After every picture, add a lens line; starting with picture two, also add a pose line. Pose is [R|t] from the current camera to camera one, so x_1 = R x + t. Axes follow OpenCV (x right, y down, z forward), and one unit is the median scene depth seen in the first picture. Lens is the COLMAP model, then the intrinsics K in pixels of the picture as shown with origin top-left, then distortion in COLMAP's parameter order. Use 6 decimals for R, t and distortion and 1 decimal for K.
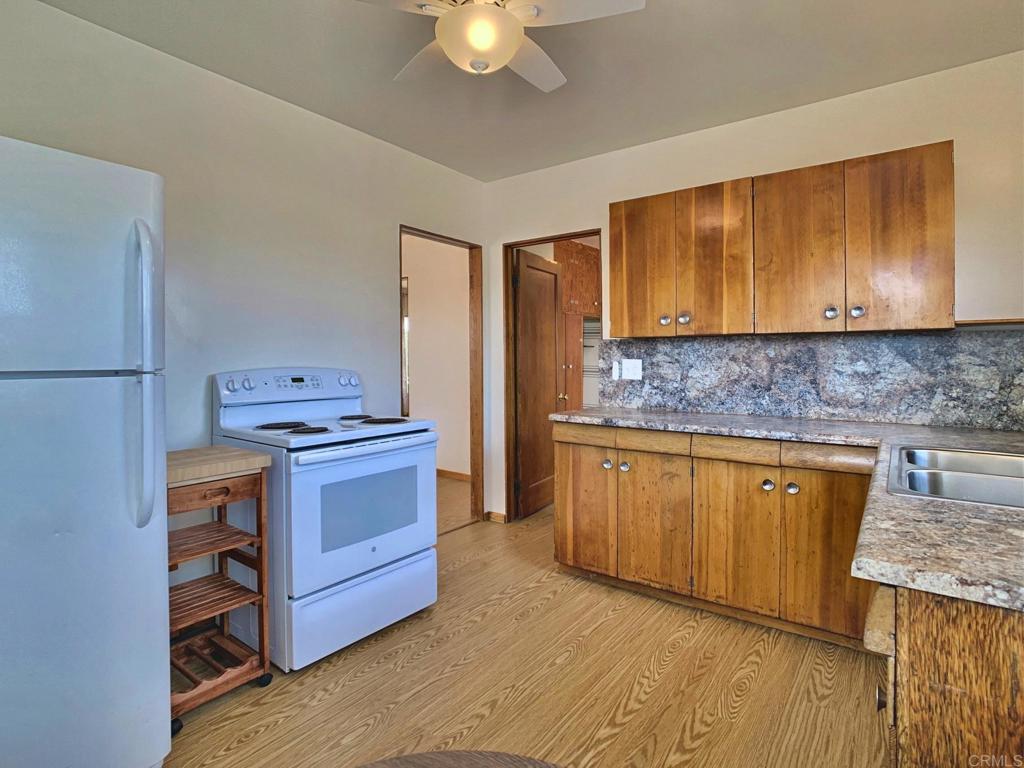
lens RADIAL K [[532.2, 0, 503.6], [0, 532.2, 376.4], [0, 0, 1]] dist [-0.023194, 0.000915]
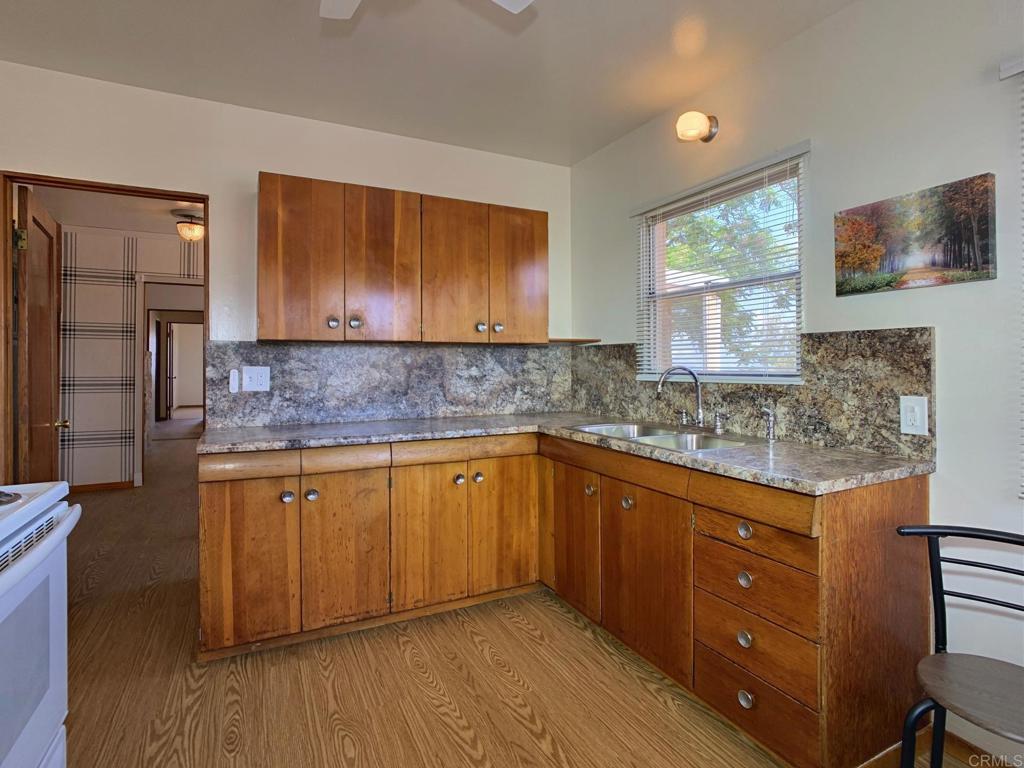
lens RADIAL K [[532.2, 0, 525.7], [0, 532.2, 370.7], [0, 0, 1]] dist [-0.023194, 0.000915]
pose [[0.440673, -0.009928, 0.897613, -0.386033], [0.032830, 0.999448, -0.005063, -0.009782], [-0.897067, 0.031700, 0.440756, 0.338814]]
